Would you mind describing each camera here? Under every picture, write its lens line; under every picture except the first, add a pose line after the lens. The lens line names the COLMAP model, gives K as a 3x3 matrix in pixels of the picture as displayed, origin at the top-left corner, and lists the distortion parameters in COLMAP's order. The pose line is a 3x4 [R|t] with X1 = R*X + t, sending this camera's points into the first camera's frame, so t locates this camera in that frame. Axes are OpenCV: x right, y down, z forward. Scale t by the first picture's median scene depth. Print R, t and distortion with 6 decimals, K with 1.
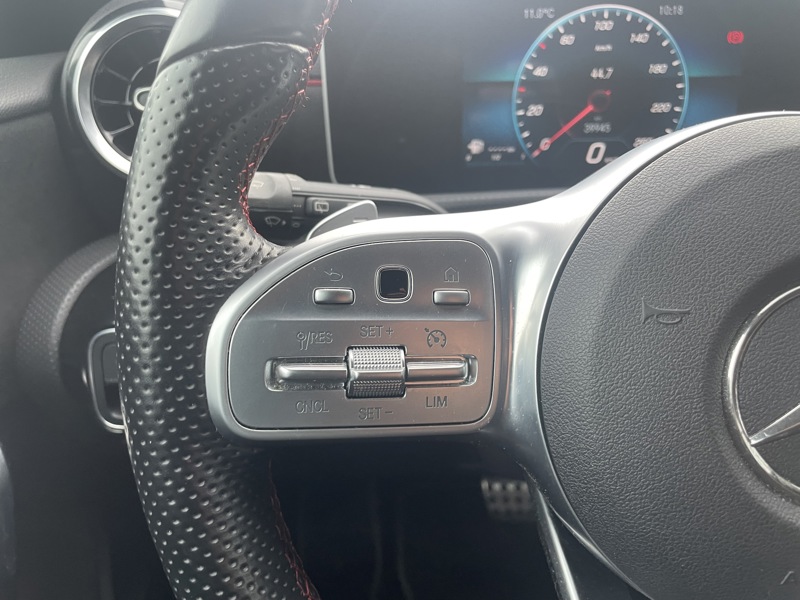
lens RADIAL K [[602.8, 0, 402.5], [0, 602.8, 293.1], [0, 0, 1]] dist [0.086116, -0.115413]
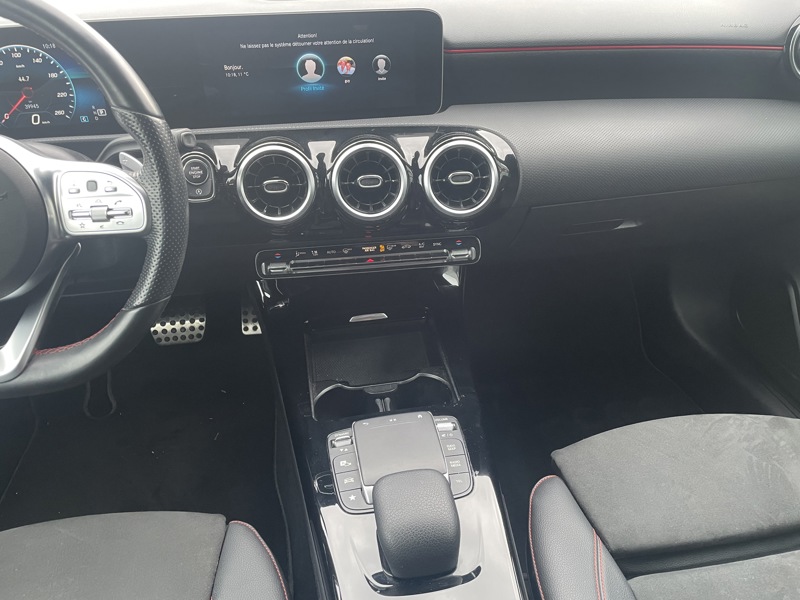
lens RADIAL K [[602.8, 0, 401.1], [0, 602.8, 287.0], [0, 0, 1]] dist [0.086116, -0.115413]
pose [[0.982613, -0.096735, 0.158477, 1.154882], [0.070950, 0.984405, 0.160974, 0.063610], [-0.171577, -0.146931, 0.974152, -1.213668]]
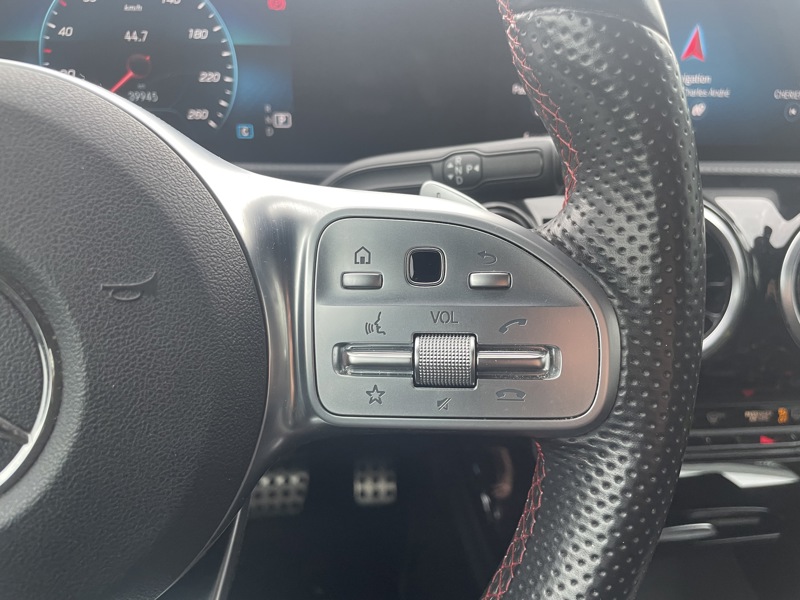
lens RADIAL K [[602.8, 0, 394.6], [0, 602.8, 296.7], [0, 0, 1]] dist [0.086116, -0.115413]
pose [[0.985505, -0.026233, 0.167603, 0.554813], [0.023133, 0.999524, 0.020419, 0.019079], [-0.168059, -0.016246, 0.985643, 0.032346]]
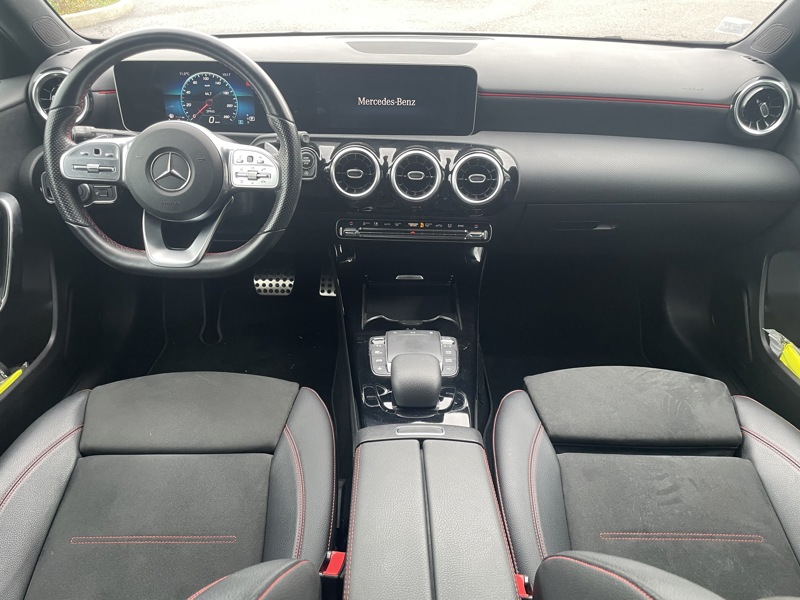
lens RADIAL K [[602.8, 0, 399.7], [0, 602.8, 294.1], [0, 0, 1]] dist [0.086116, -0.115413]
pose [[0.999105, 0.014989, 0.039555, 1.212515], [-0.019654, 0.992542, 0.120306, 0.260846], [-0.037456, -0.120976, 0.991949, -2.268405]]
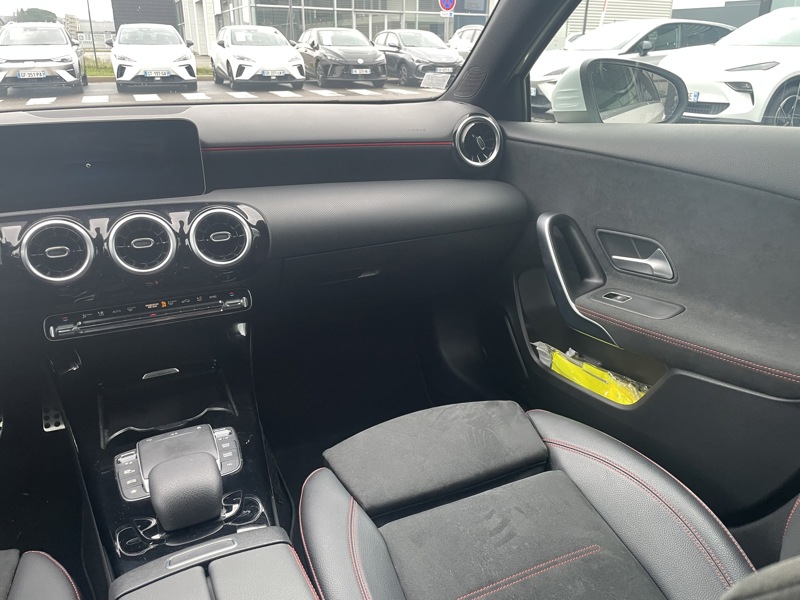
lens RADIAL K [[602.8, 0, 409.2], [0, 602.8, 286.9], [0, 0, 1]] dist [0.086116, -0.115413]
pose [[0.891707, -0.145565, 0.428567, 1.280188], [0.173252, 0.984532, -0.026079, 0.465799], [-0.418141, 0.097505, 0.903134, -1.903188]]
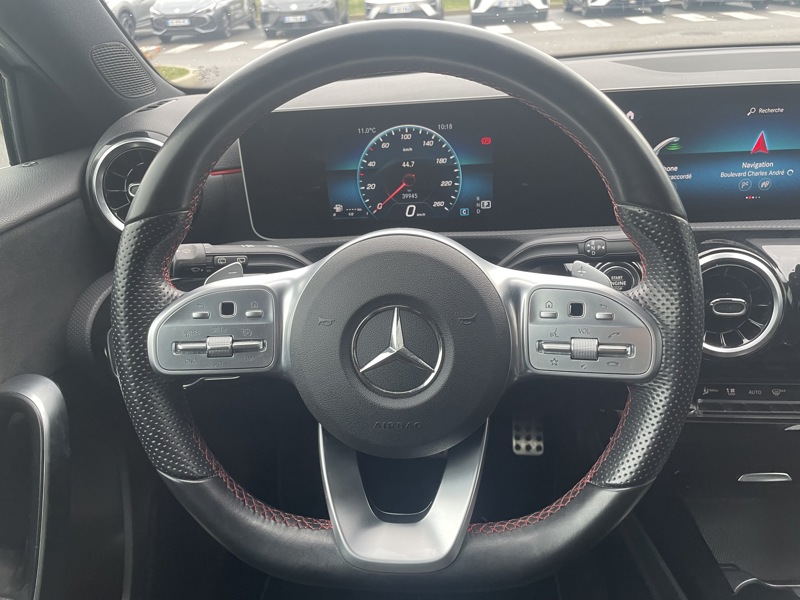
lens RADIAL K [[602.8, 0, 400.2], [0, 602.8, 290.4], [0, 0, 1]] dist [0.086116, -0.115413]
pose [[0.998743, -0.020207, -0.045876, 0.380761], [0.021722, 0.999227, 0.032778, -0.074702], [0.045179, -0.033733, 0.998409, -0.658570]]
